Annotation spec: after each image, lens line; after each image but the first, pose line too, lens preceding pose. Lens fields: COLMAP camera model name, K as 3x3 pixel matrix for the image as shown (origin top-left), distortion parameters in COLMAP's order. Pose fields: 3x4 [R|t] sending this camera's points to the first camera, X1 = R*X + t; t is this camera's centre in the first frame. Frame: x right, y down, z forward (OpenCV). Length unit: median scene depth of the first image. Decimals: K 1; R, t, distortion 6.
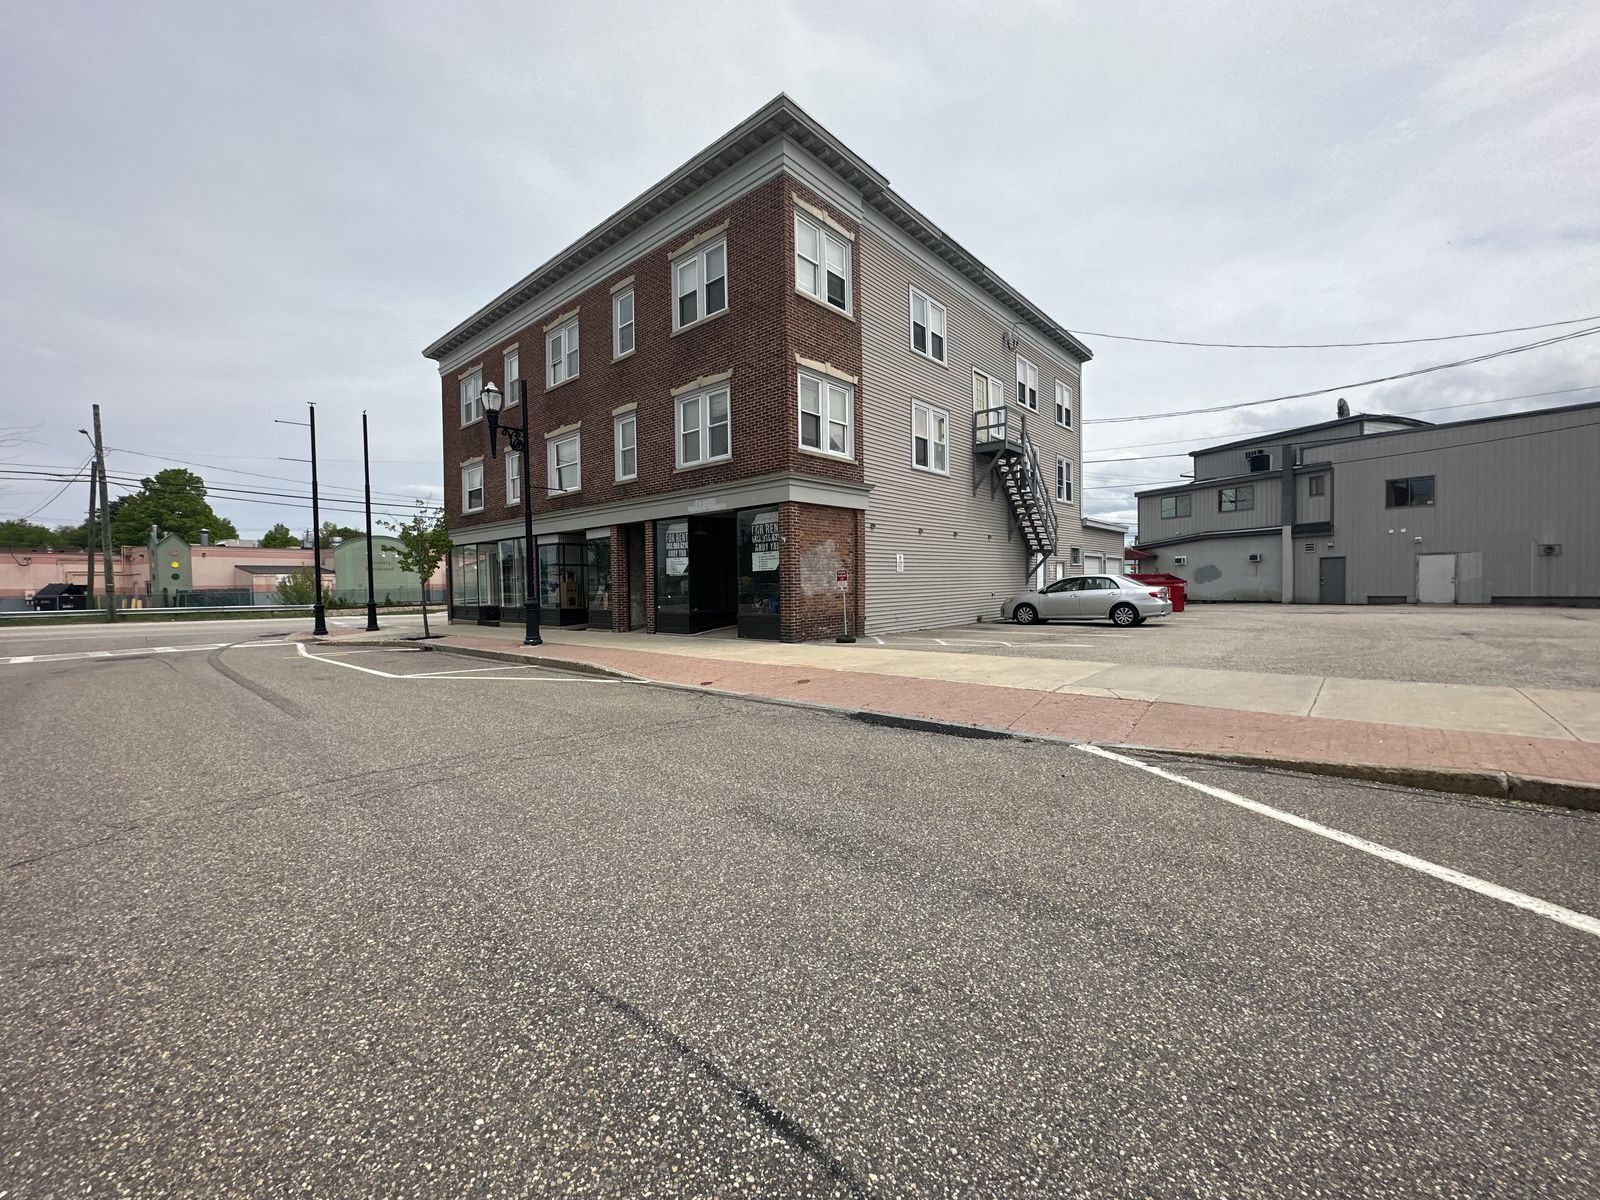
lens RADIAL K [[638.2, 0, 800.1], [0, 638.2, 602.7], [0, 0, 1]] dist [-0.002098, 0.000624]
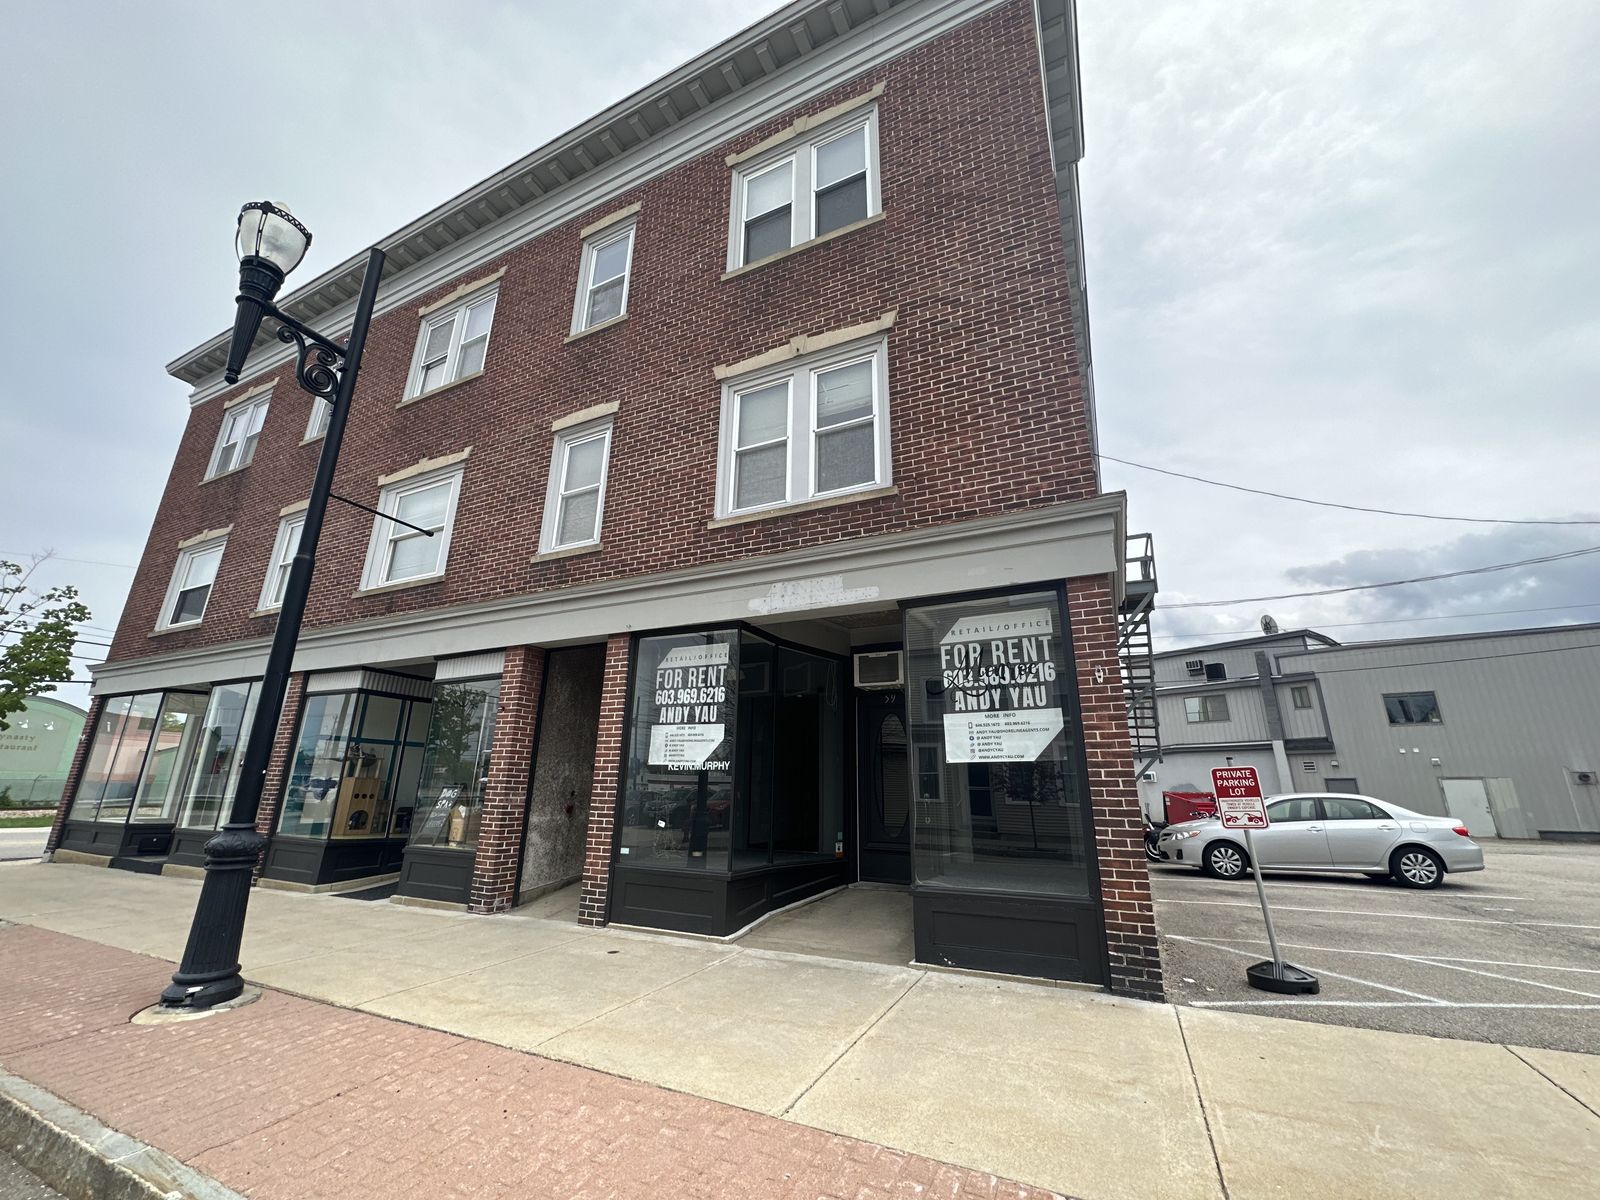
lens RADIAL K [[638.2, 0, 800.1], [0, 638.2, 602.7], [0, 0, 1]] dist [-0.002098, 0.000624]
pose [[0.964109, 0.101990, 0.245138, -0.218177], [-0.020186, 0.948763, -0.315343, -0.015311], [-0.264740, 0.299077, 0.916769, 0.541351]]
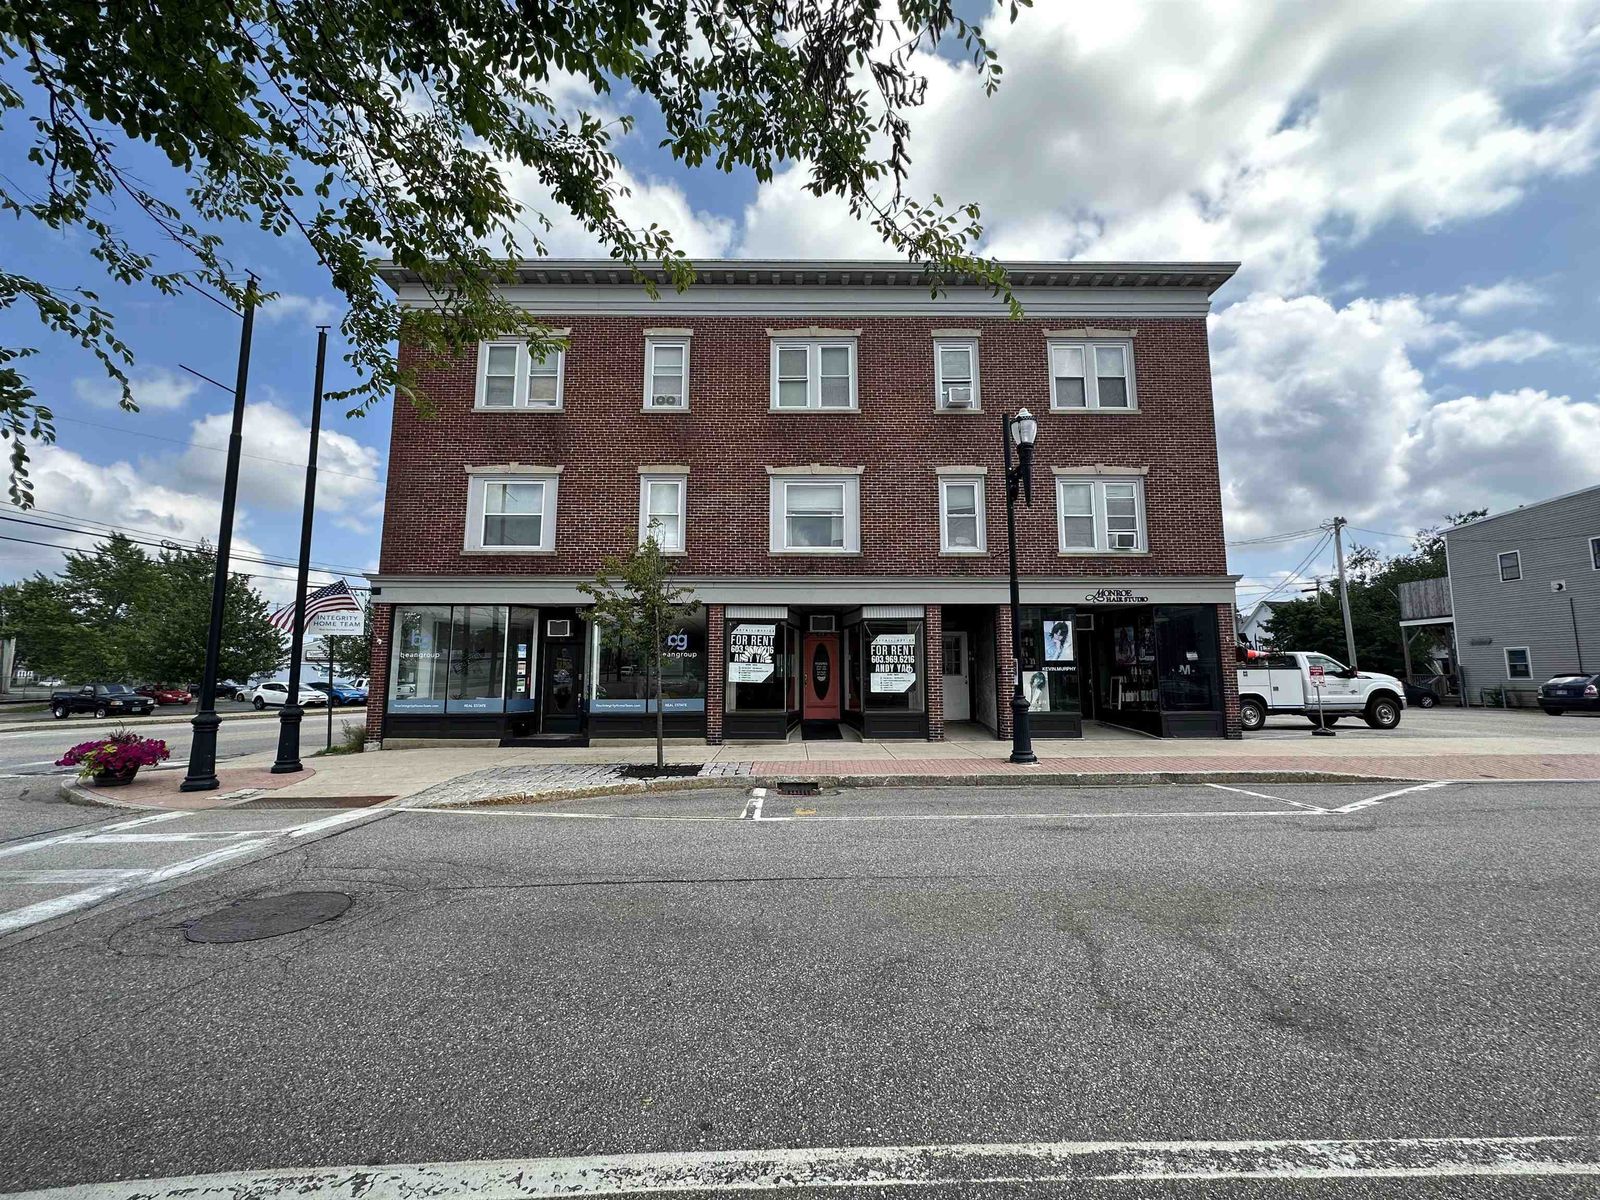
lens RADIAL K [[638.2, 0, 800.1], [0, 638.2, 602.7], [0, 0, 1]] dist [-0.002098, 0.000624]
pose [[0.742031, 0.091243, 0.664127, -0.966339], [0.010792, 0.988940, -0.147926, -0.007106], [-0.670279, 0.116932, 0.732839, 0.537082]]
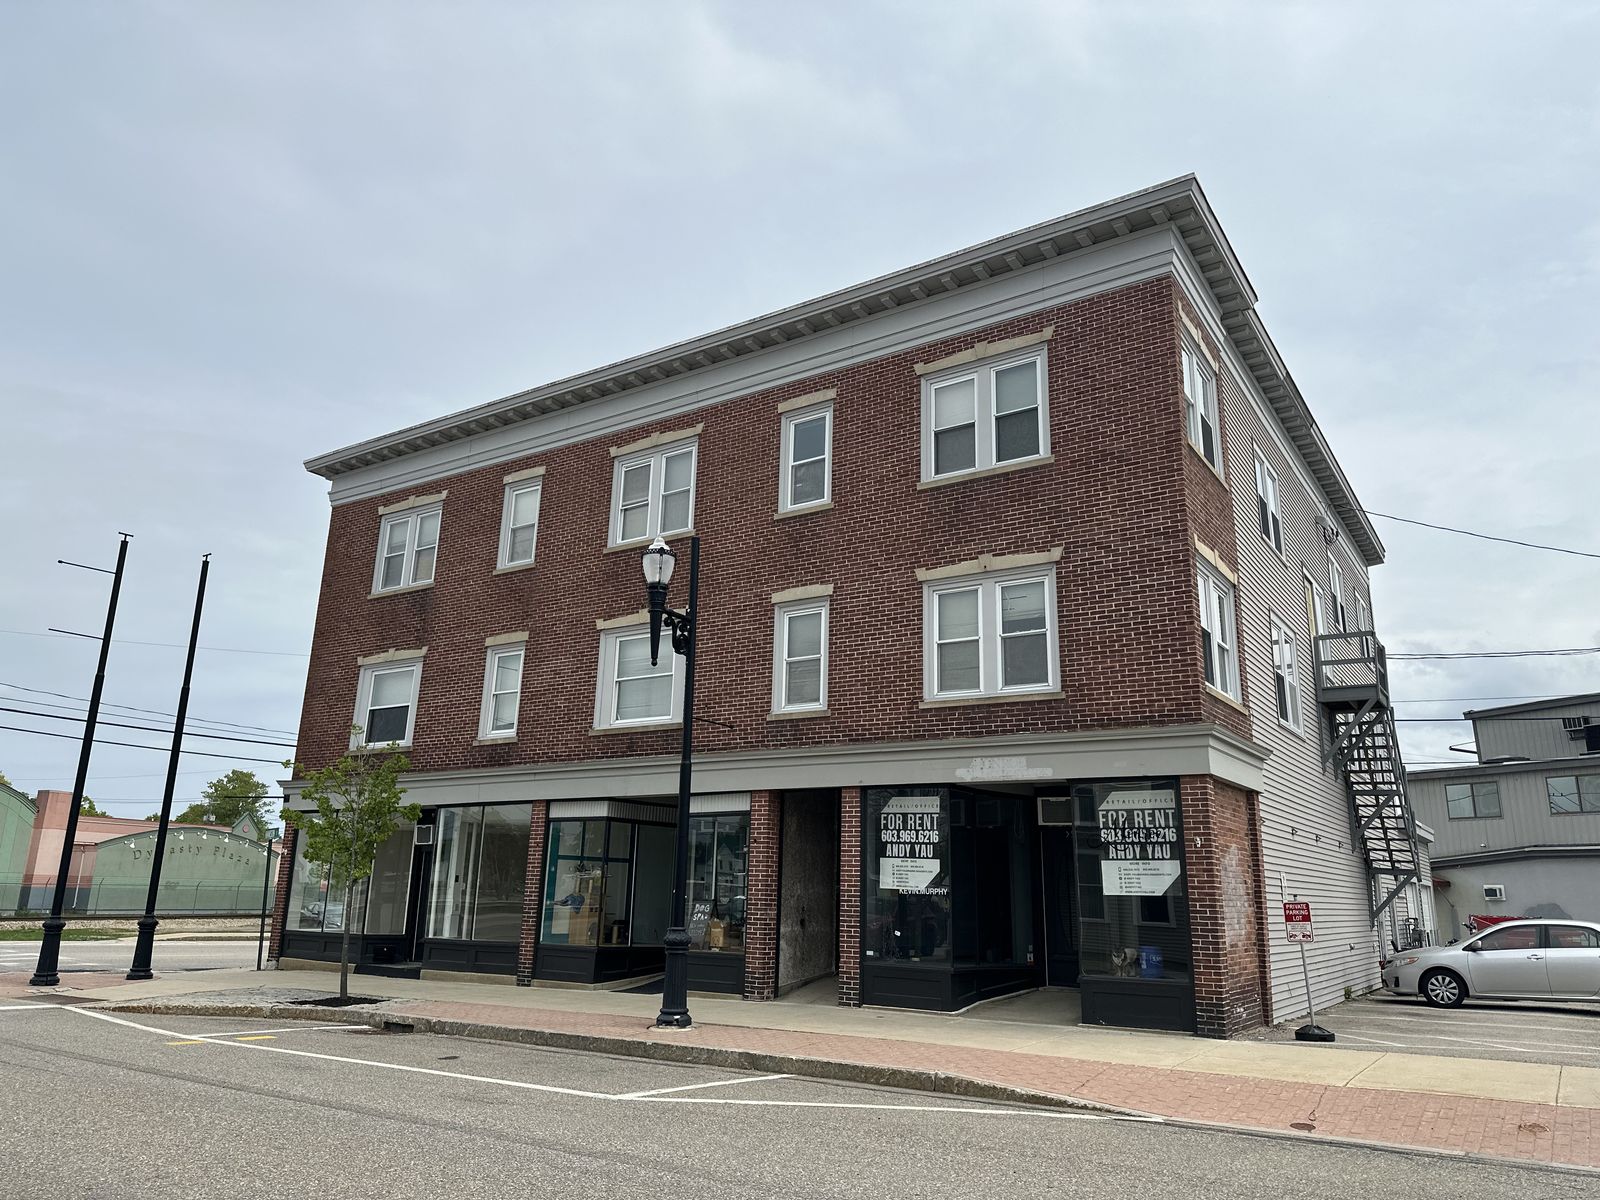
lens RADIAL K [[1105.7, 0, 800.0], [0, 1105.7, 600.0], [0, 0, 1]] dist [0.166257, -0.267758]
pose [[0.990299, 0.071674, 0.119045, -0.392932], [-0.034532, 0.956771, -0.288785, -0.002224], [-0.134597, 0.281873, 0.949964, 0.030282]]
